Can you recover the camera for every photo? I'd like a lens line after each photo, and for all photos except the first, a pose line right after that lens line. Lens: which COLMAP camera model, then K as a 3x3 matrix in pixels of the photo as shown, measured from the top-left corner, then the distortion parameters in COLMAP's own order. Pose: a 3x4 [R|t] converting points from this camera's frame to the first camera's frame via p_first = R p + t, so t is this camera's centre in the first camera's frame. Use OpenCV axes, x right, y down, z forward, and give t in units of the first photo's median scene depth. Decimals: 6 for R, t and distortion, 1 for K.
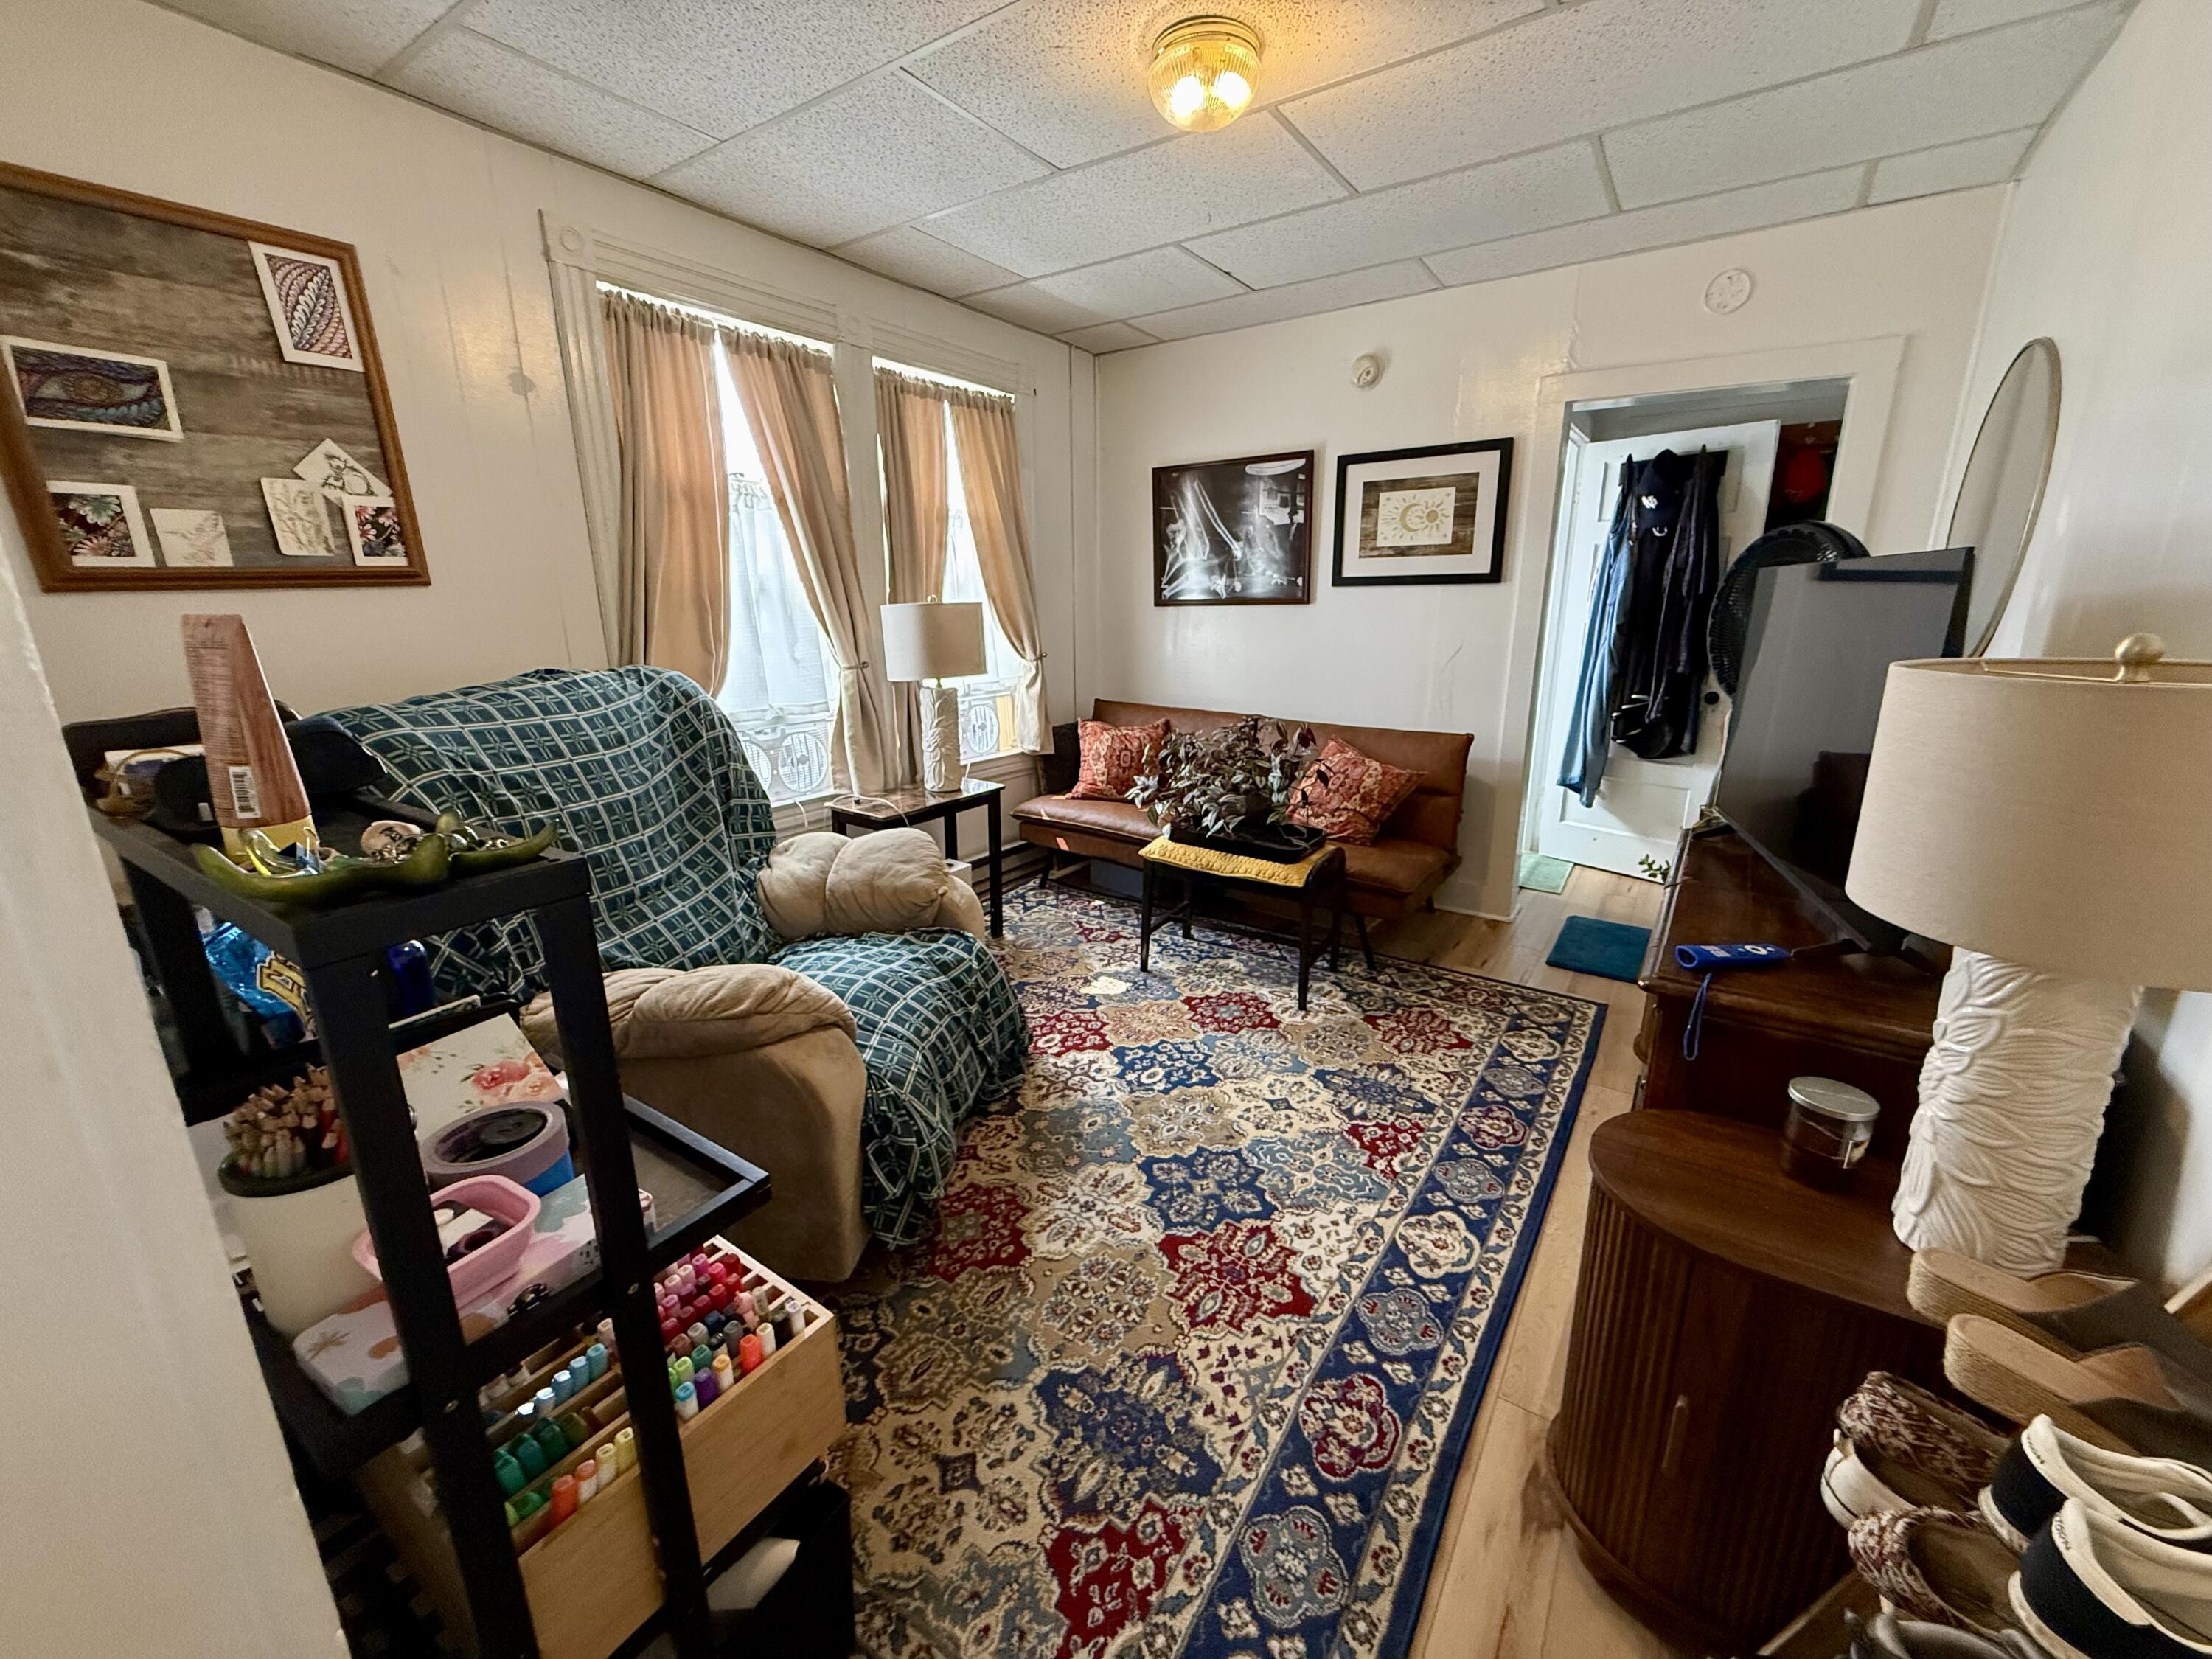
lens RADIAL K [[882.0, 0, 1105.3], [0, 882.0, 827.8], [0, 0, 1]] dist [-0.000942, 0.000228]
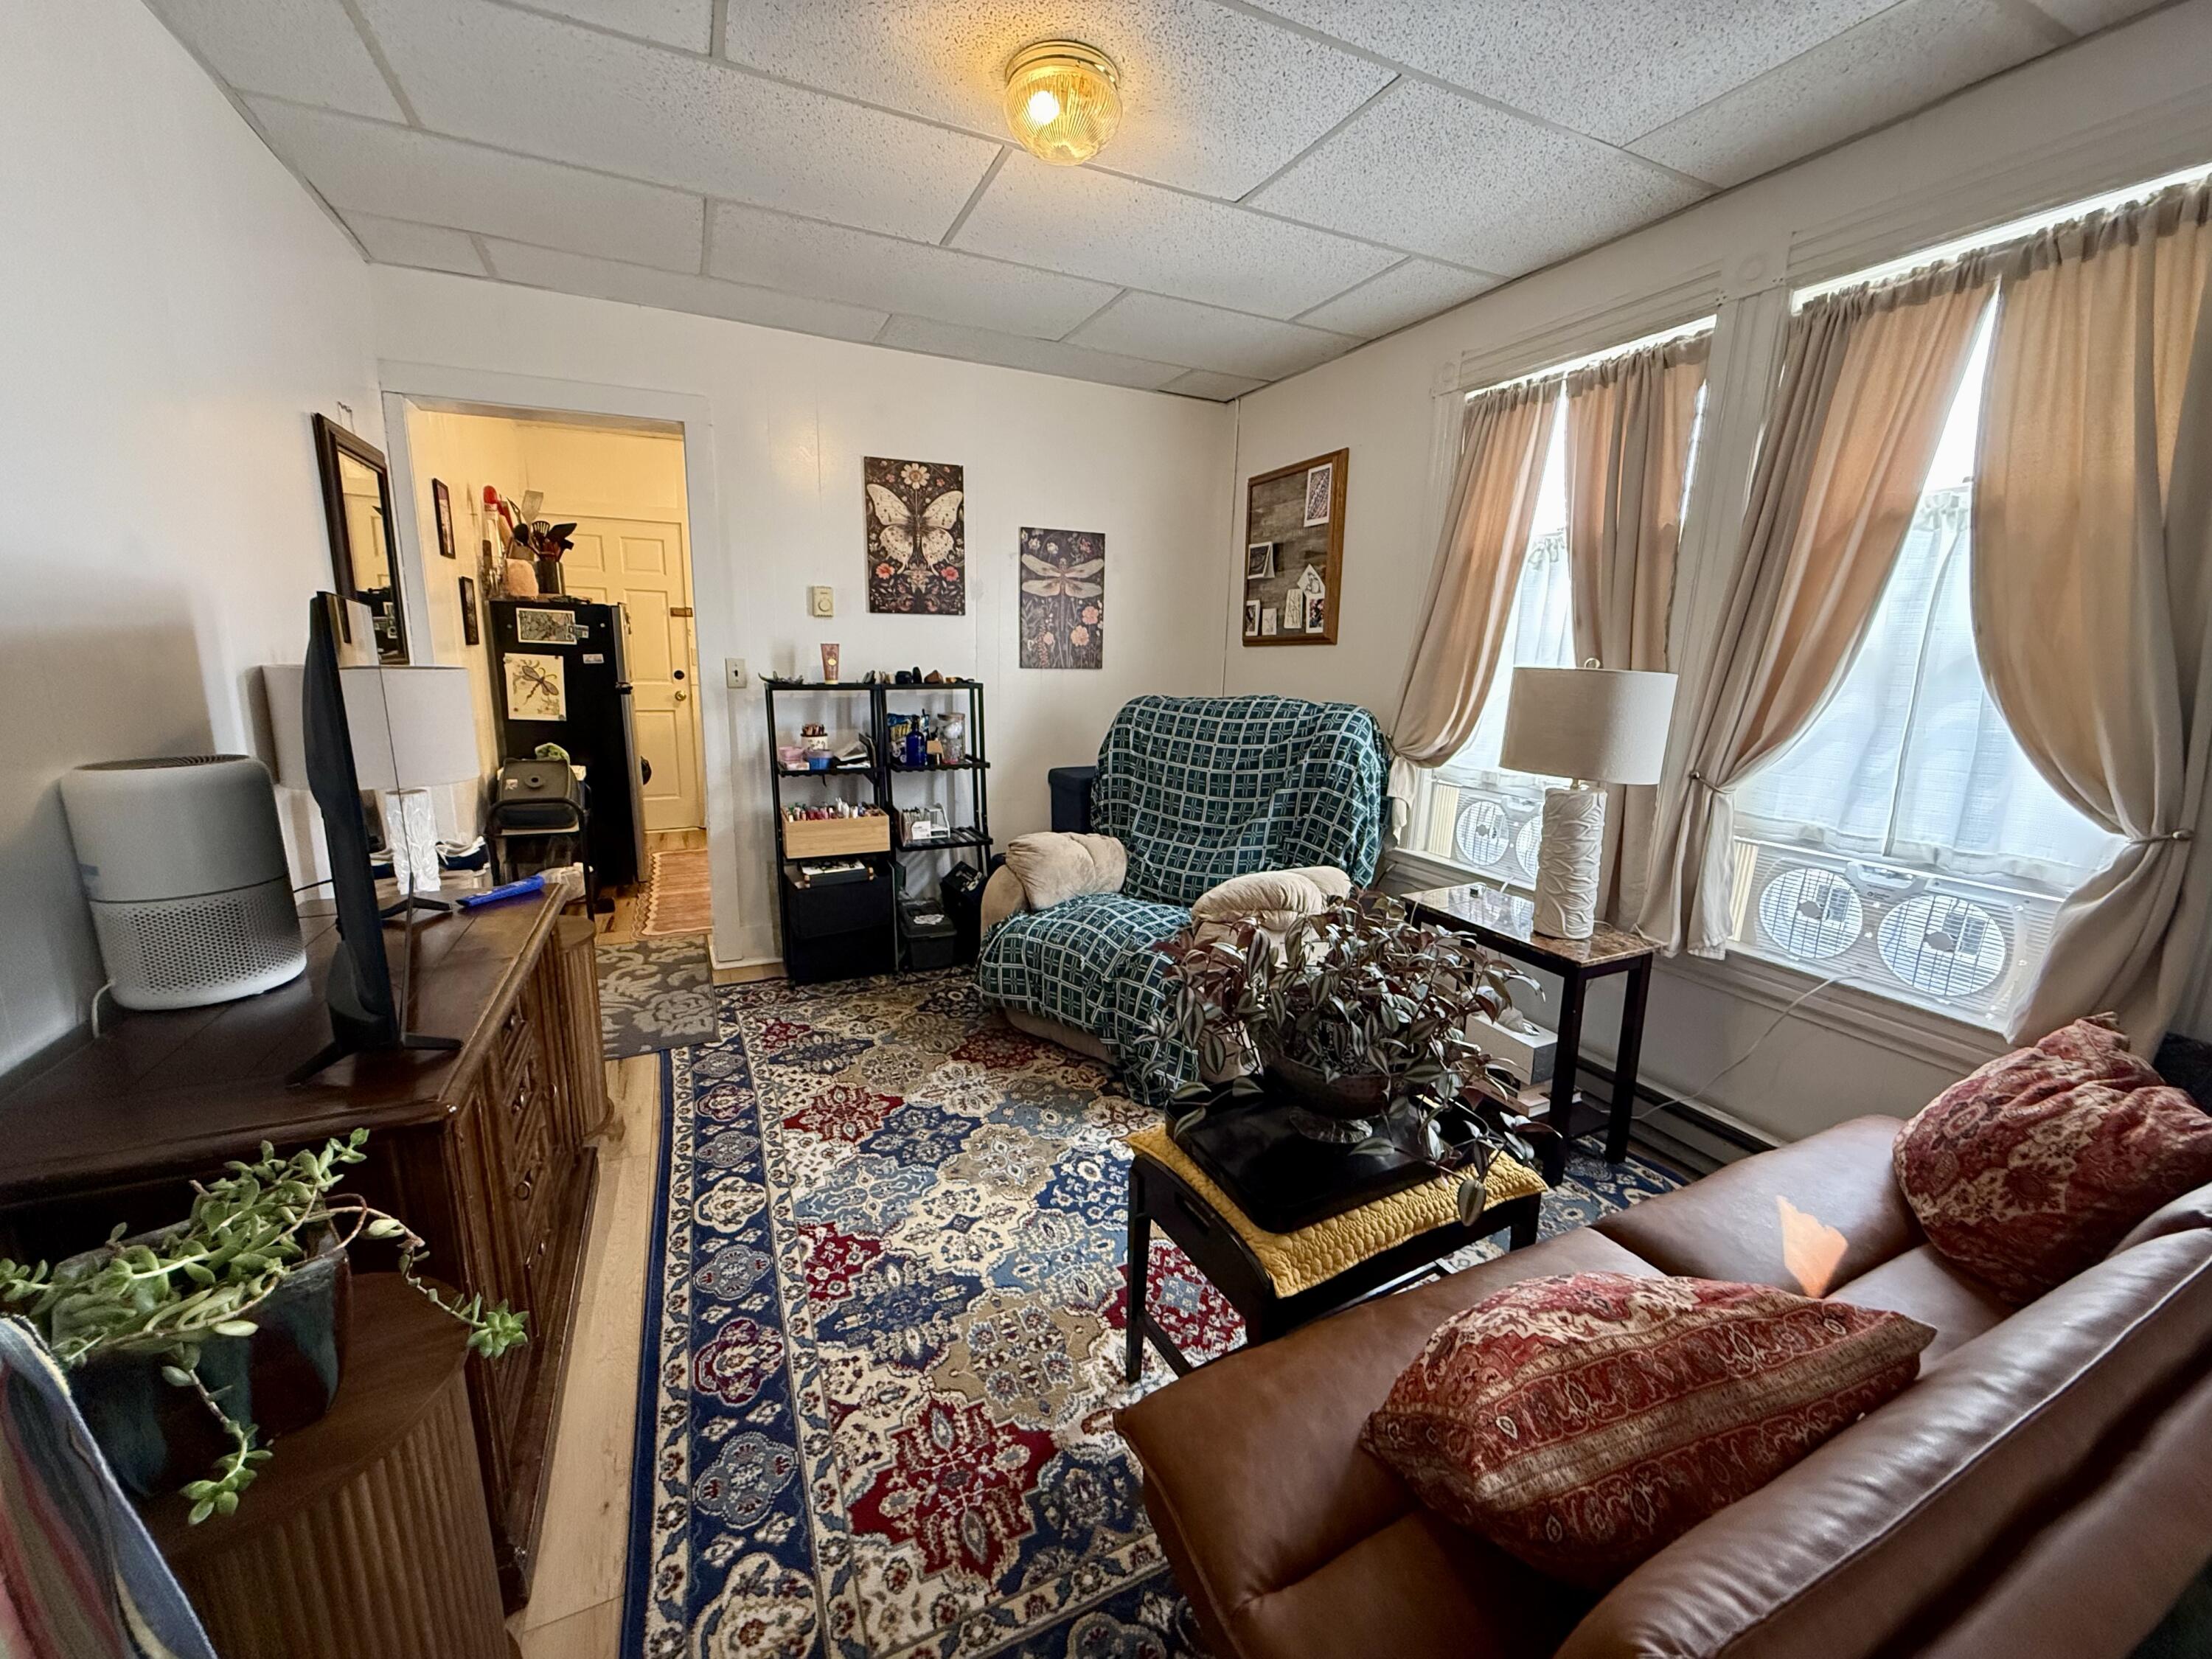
lens RADIAL K [[882.0, 0, 1109.5], [0, 882.0, 828.9], [0, 0, 1]] dist [-0.000942, 0.000228]
pose [[-0.506208, 0.171297, -0.845229, 0.902040], [-0.237254, 0.914598, 0.327447, -0.413411], [0.829135, 0.366290, -0.422336, 1.527307]]
